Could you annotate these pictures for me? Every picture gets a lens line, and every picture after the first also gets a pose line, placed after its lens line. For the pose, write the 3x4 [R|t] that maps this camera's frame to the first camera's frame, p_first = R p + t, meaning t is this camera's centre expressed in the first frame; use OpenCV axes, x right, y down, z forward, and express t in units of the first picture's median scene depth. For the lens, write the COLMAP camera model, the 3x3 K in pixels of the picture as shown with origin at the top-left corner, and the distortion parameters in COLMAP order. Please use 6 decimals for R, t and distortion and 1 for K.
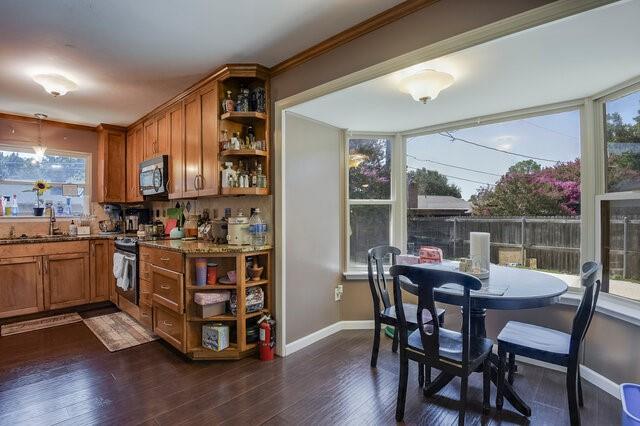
lens RADIAL K [[305.4, 0, 318.1], [0, 305.4, 212.7], [0, 0, 1]] dist [-0.004737, -0.000933]
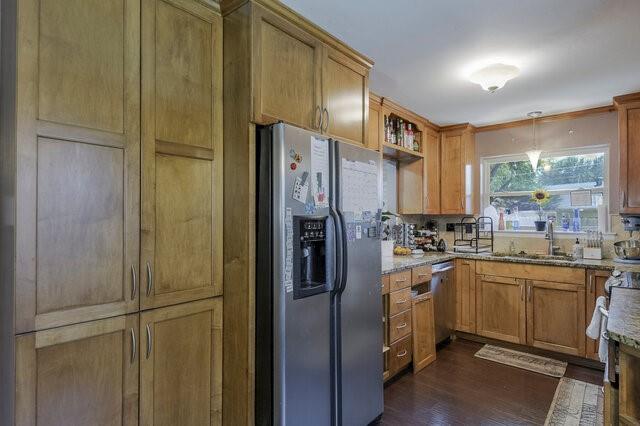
lens RADIAL K [[350.3, 0, 318.3], [0, 350.3, 212.1], [0, 0, 1]] dist [0.000489, -0.000365]
pose [[0.022661, -0.004482, -0.999733, 0.057786], [-0.008382, 0.999954, -0.004673, -0.035881], [0.999708, 0.008486, 0.022622, 0.388330]]
